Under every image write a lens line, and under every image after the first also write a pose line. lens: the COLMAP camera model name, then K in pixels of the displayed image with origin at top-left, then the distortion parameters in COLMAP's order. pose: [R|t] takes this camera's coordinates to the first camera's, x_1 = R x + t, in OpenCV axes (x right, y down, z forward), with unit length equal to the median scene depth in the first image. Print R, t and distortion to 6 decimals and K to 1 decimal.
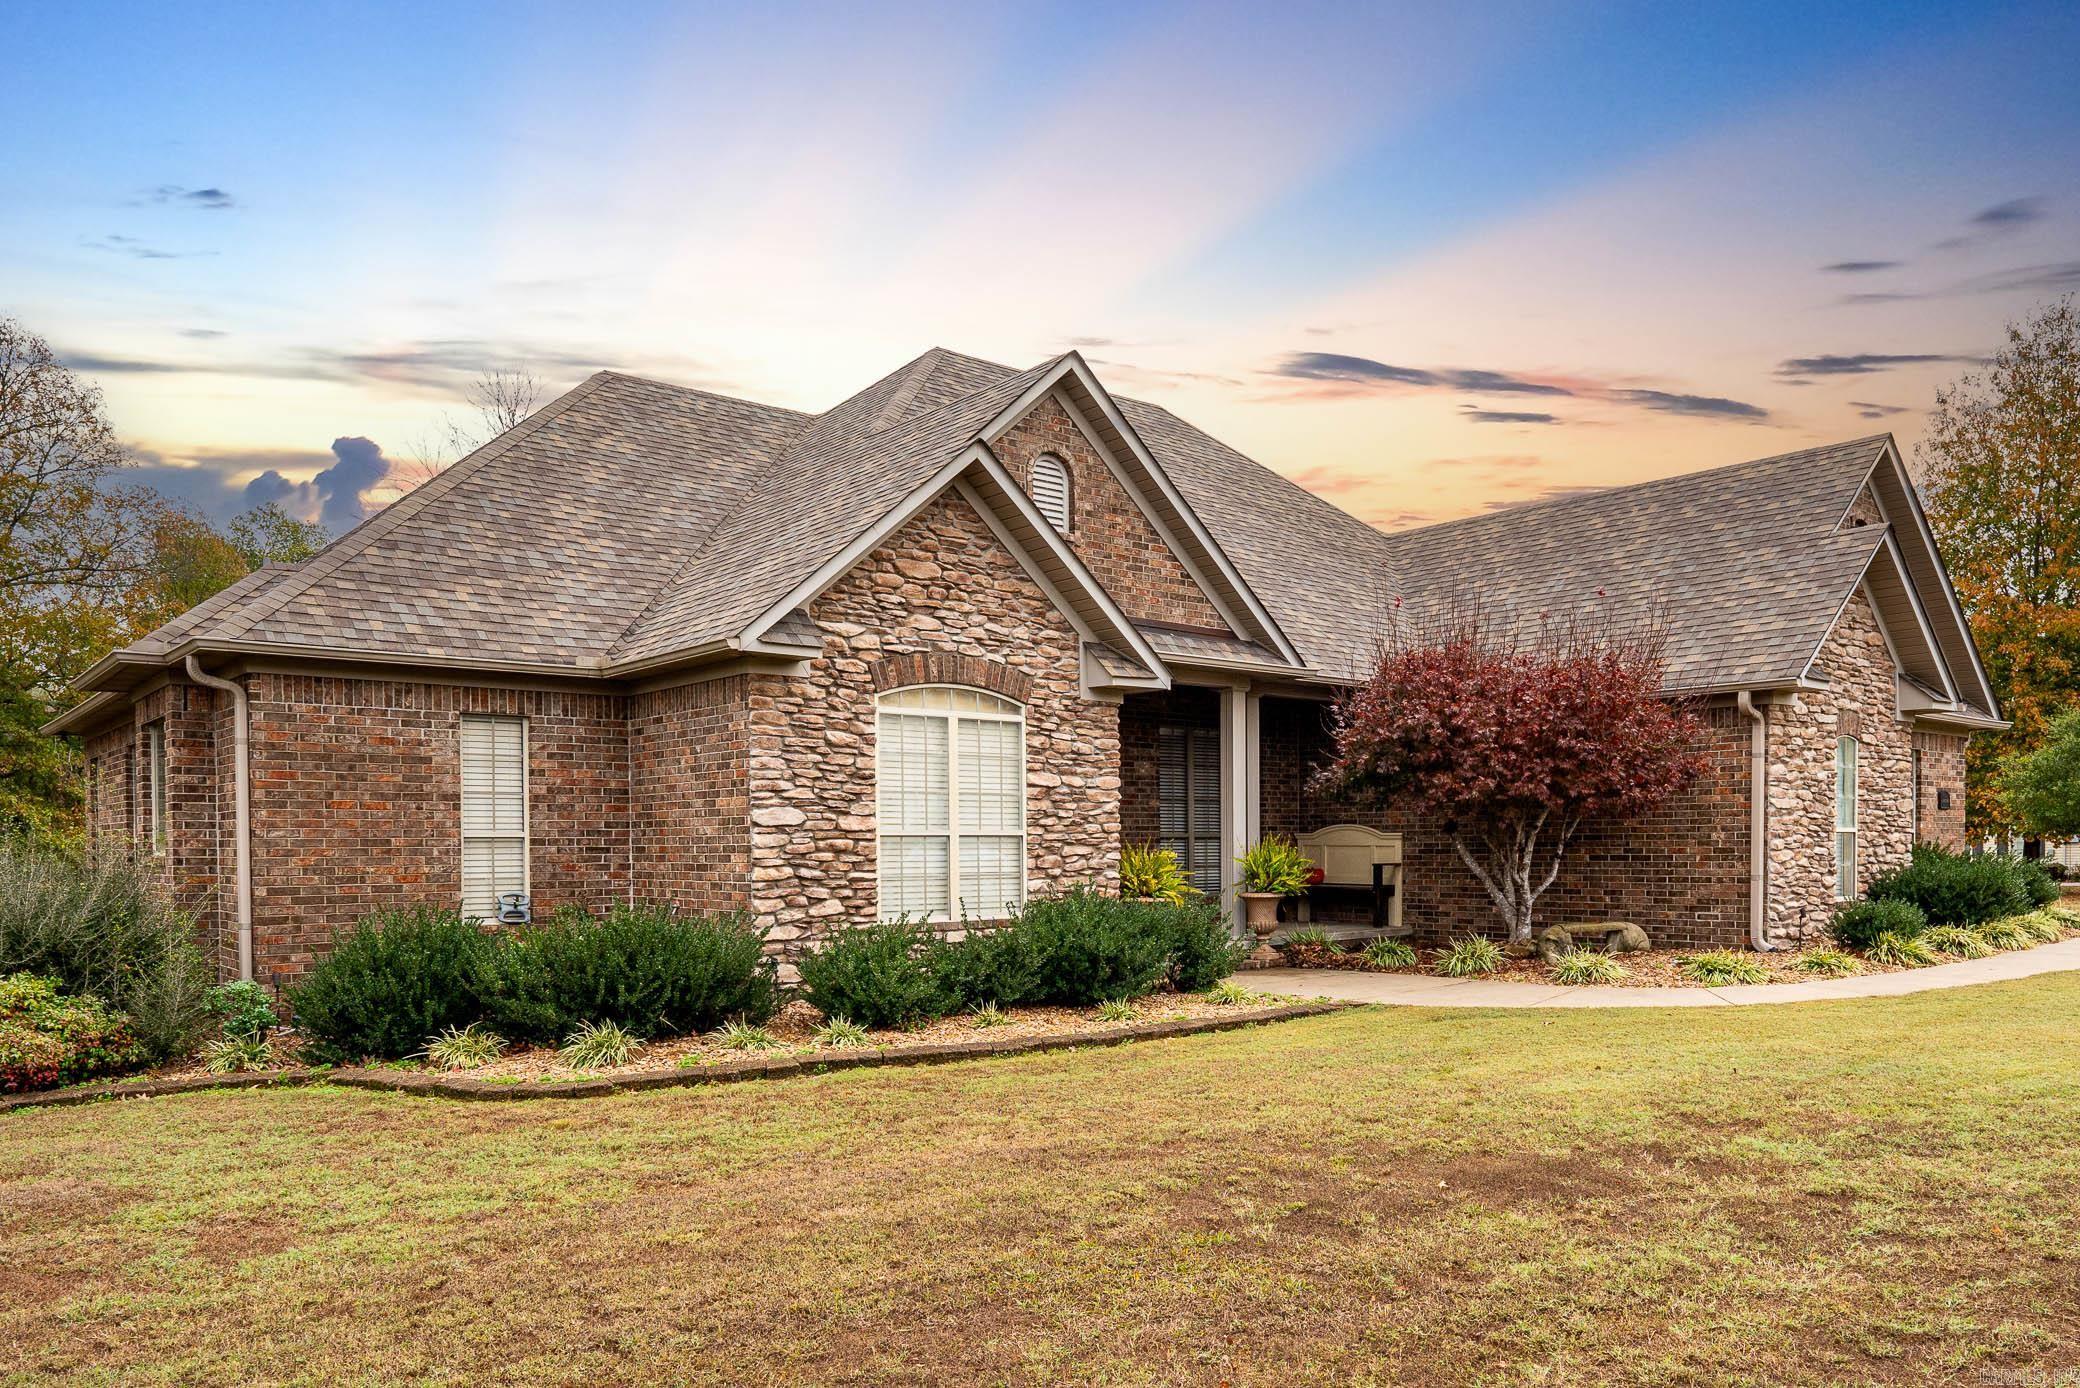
lens RADIAL K [[823.1, 0, 1040.0], [0, 823.1, 694.0], [0, 0, 1]] dist [-0.003943, -0.000312]
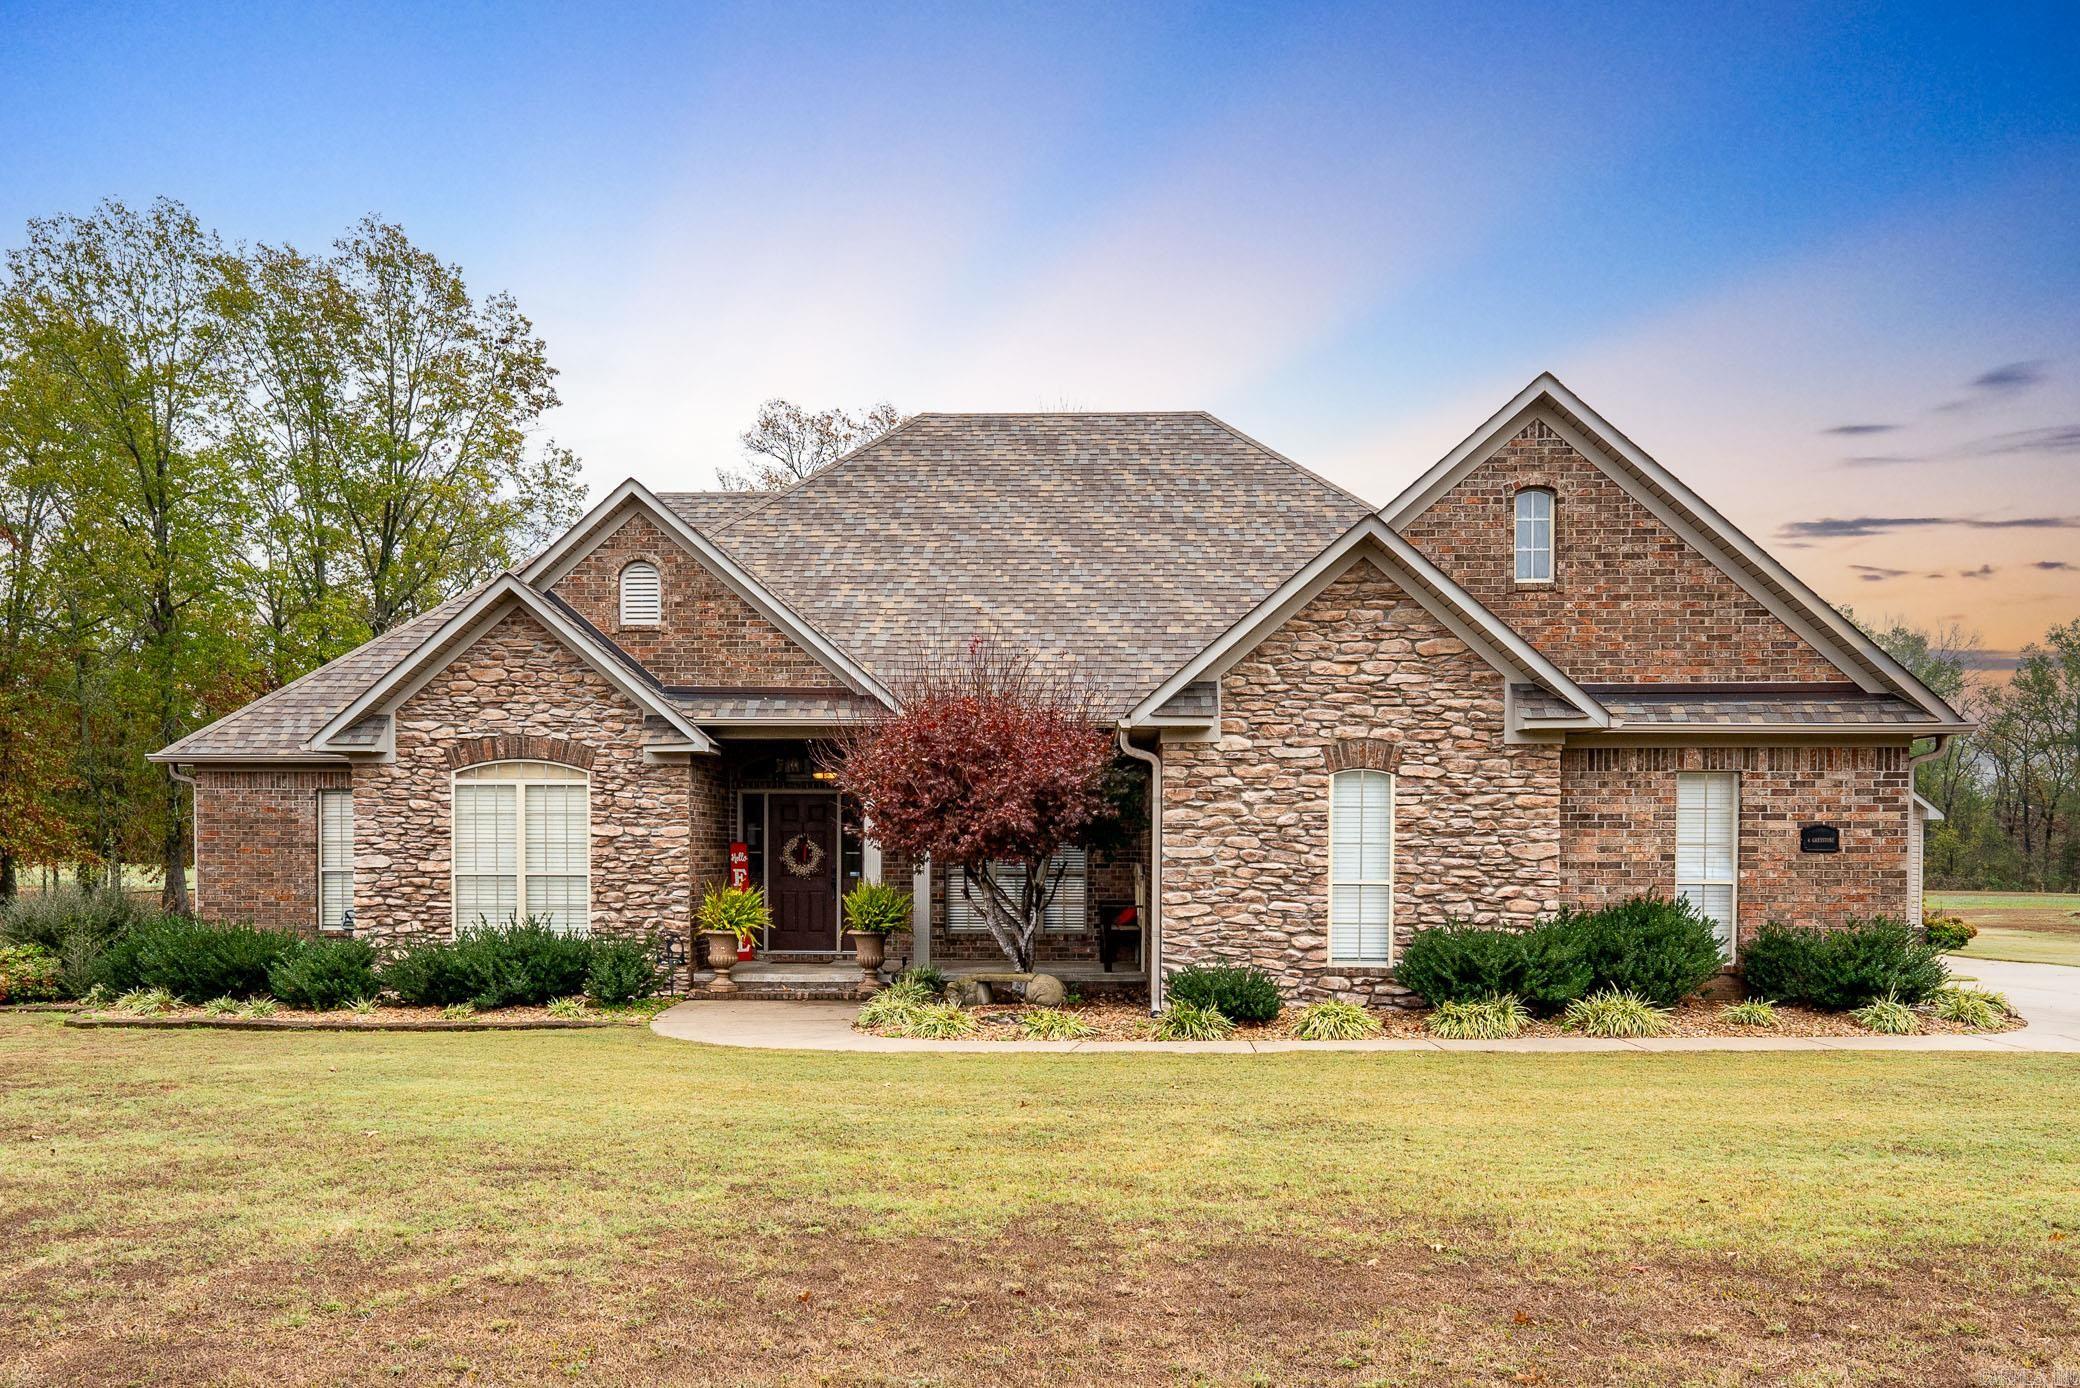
lens RADIAL K [[849.3, 0, 1053.3], [0, 849.3, 705.0], [0, 0, 1]] dist [-0.010293, 0.000413]
pose [[0.920904, -0.063867, -0.384521, 1.186857], [0.061229, 0.997941, -0.019113, -0.020137], [0.384949, -0.005943, 0.922919, 0.087456]]
